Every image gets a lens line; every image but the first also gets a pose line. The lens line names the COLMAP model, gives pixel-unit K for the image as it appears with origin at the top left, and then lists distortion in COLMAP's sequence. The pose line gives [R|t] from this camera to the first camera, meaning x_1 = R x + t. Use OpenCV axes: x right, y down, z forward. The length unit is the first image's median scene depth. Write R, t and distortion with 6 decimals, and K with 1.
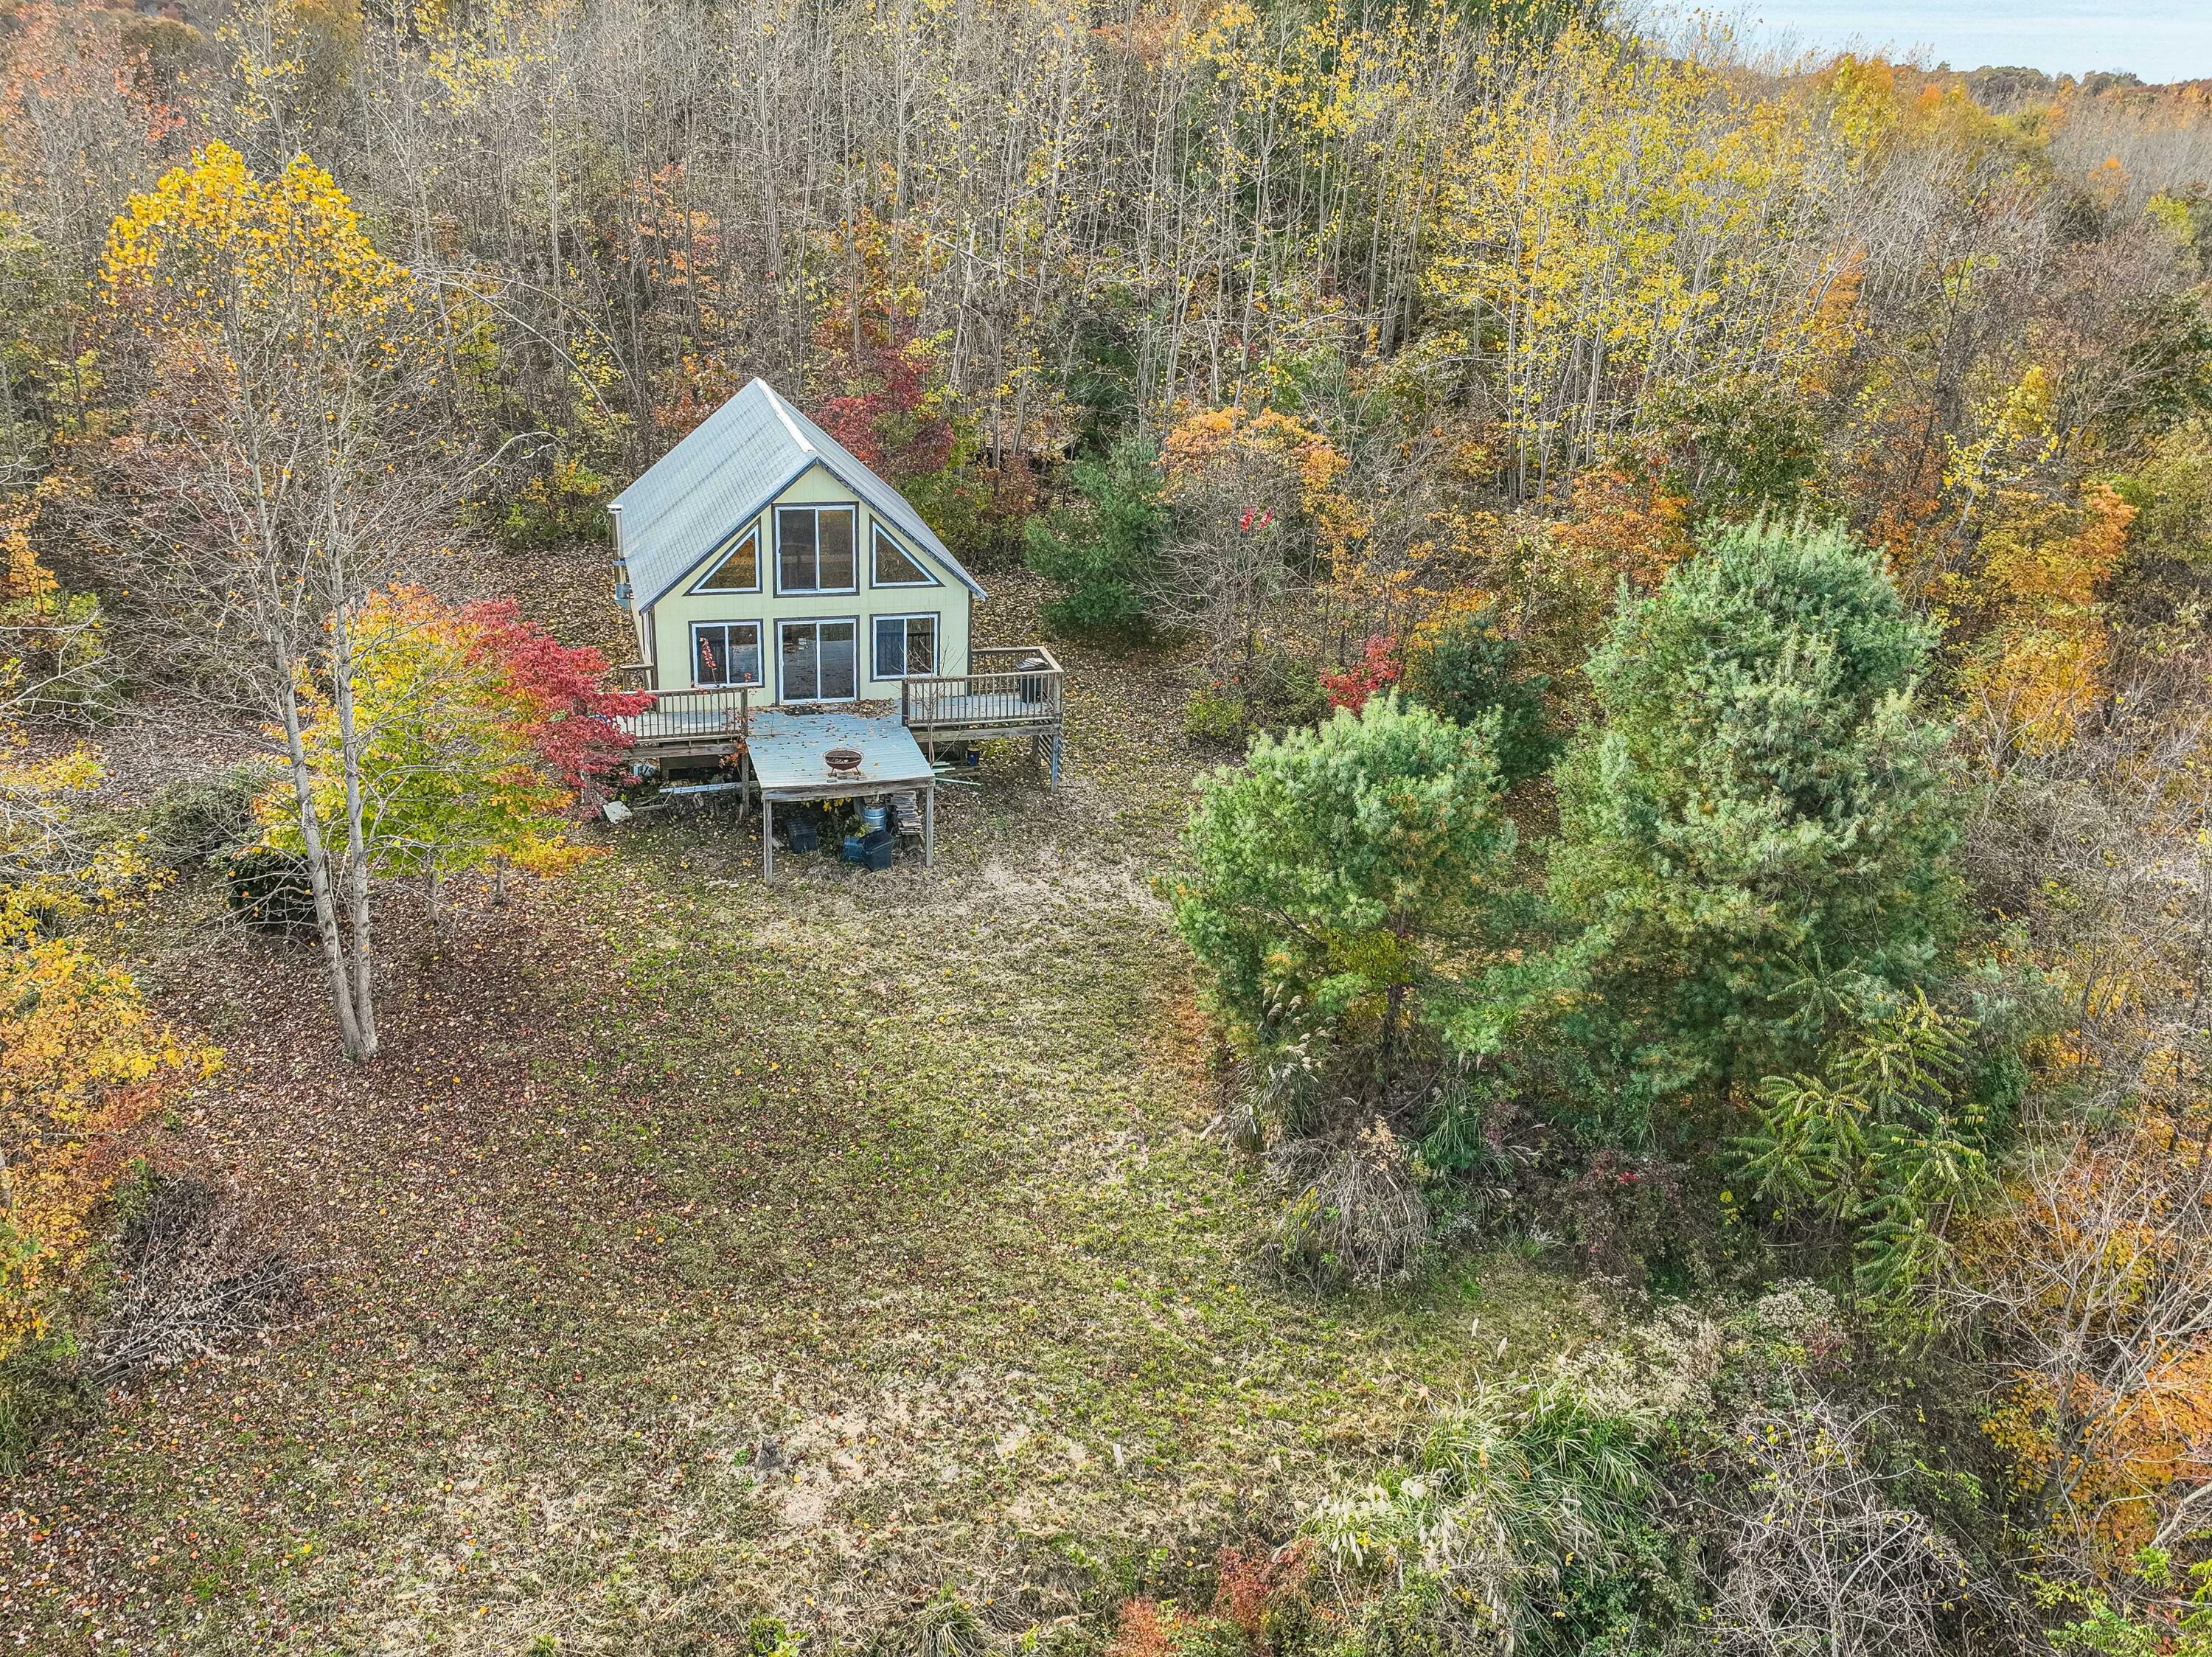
lens RADIAL K [[1675.8, 0, 1094.8], [0, 1675.8, 838.6], [0, 0, 1]] dist [-0.002842, 0.001690]
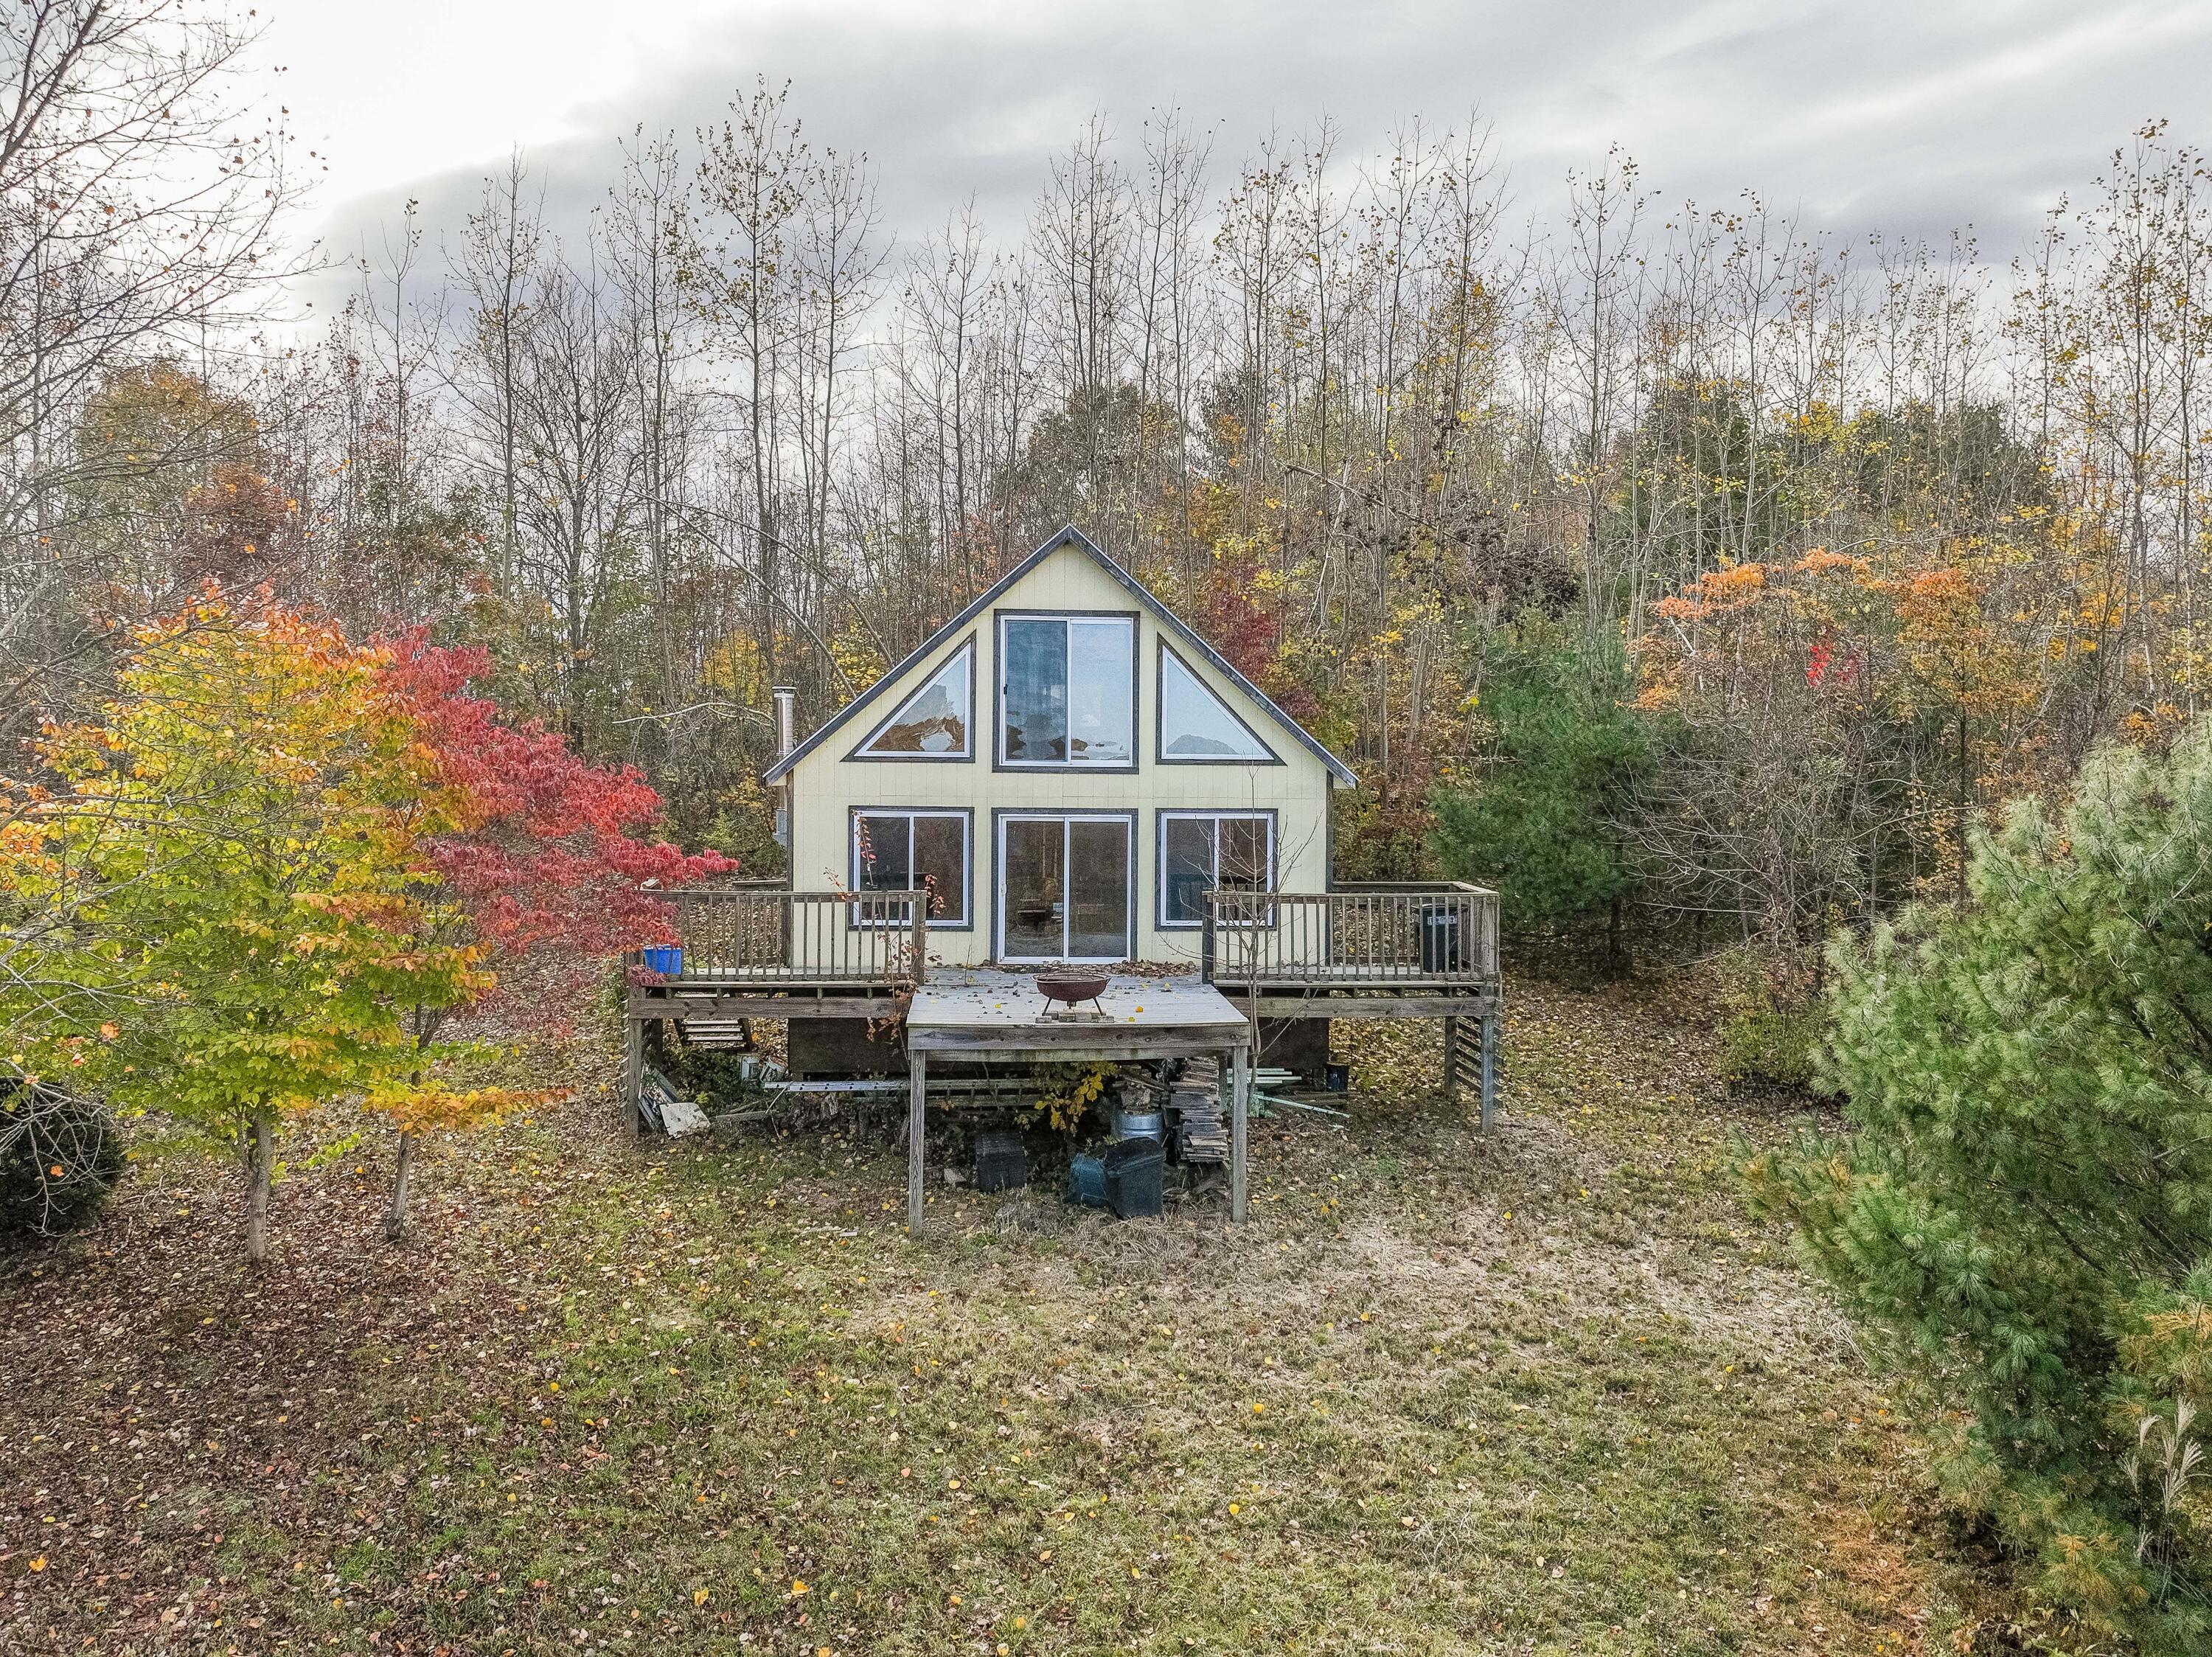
lens RADIAL K [[1675.8, 0, 1125.0], [0, 1675.8, 814.2], [0, 0, 1]] dist [-0.002842, 0.001690]
pose [[0.976189, -0.037152, -0.213716, -0.021576], [-0.048350, 0.923174, -0.381330, 0.097905], [0.211464, 0.382583, 0.899396, 0.509111]]
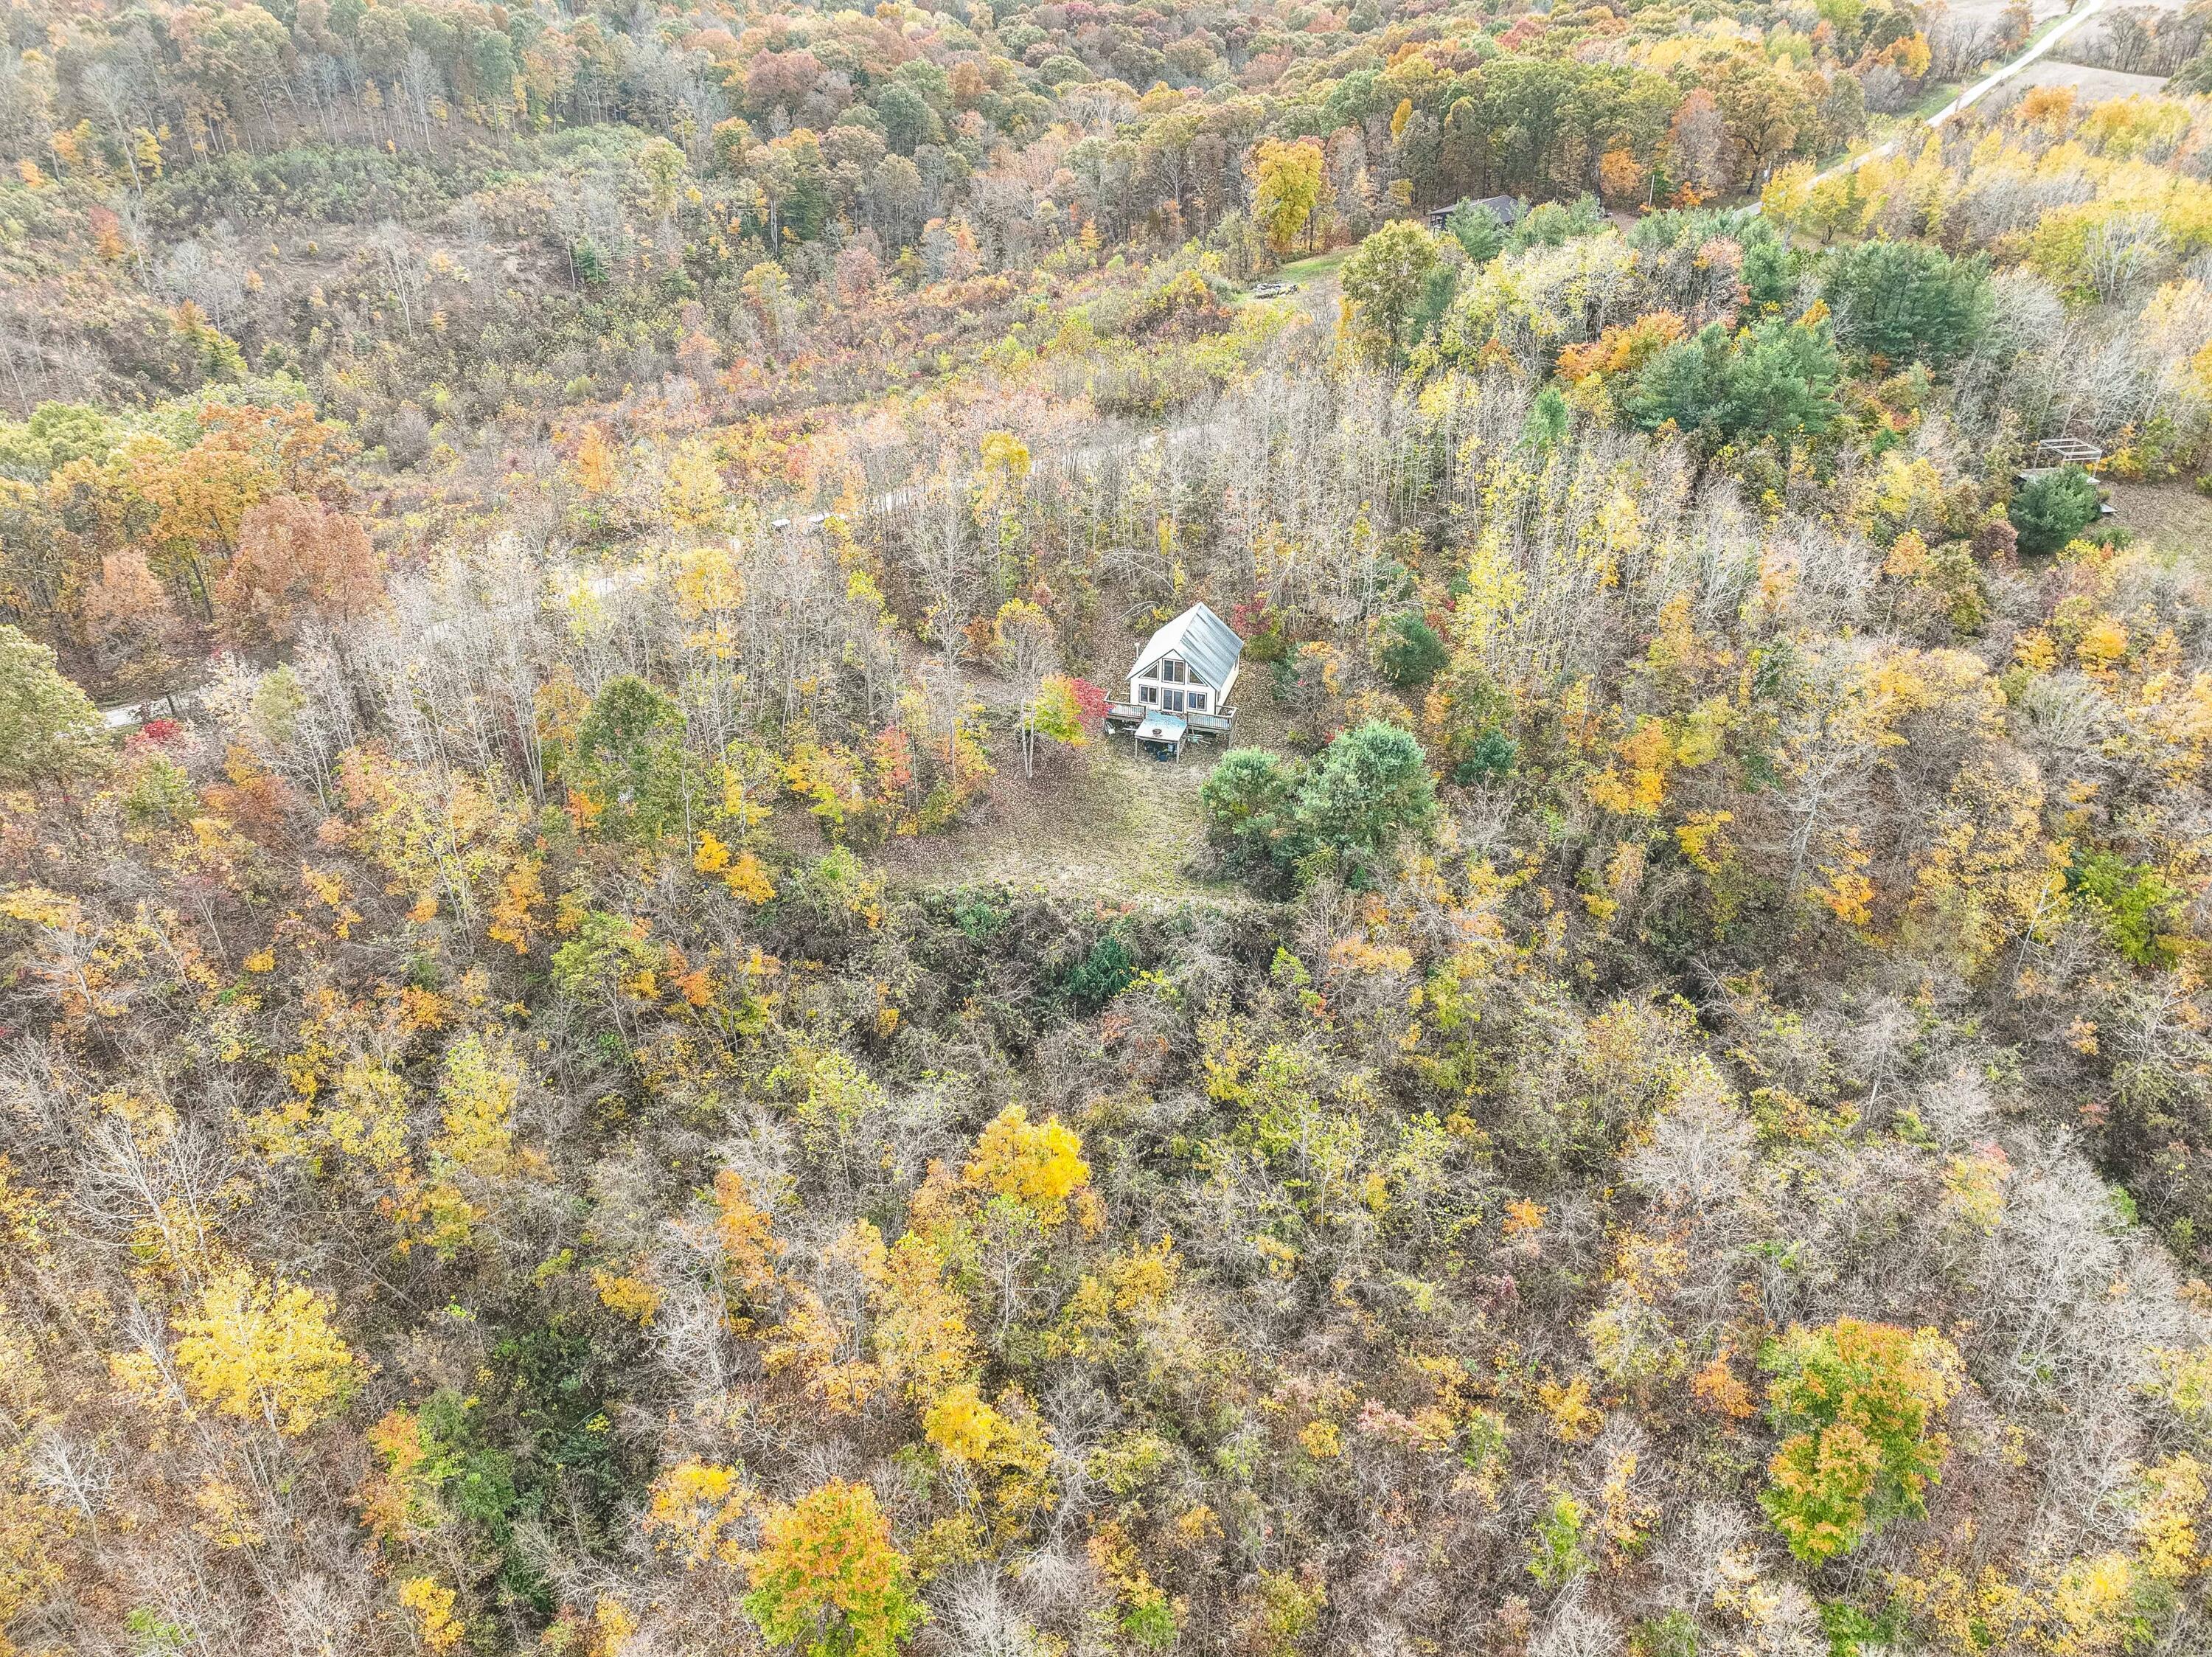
lens RADIAL K [[1675.8, 0, 1108.7], [0, 1675.8, 828.0], [0, 0, 1]] dist [-0.002842, 0.001690]
pose [[0.817726, 0.229705, -0.527788, 1.779498], [-0.185904, 0.973177, 0.135518, -0.321638], [0.544761, -0.012699, 0.838495, -2.197973]]
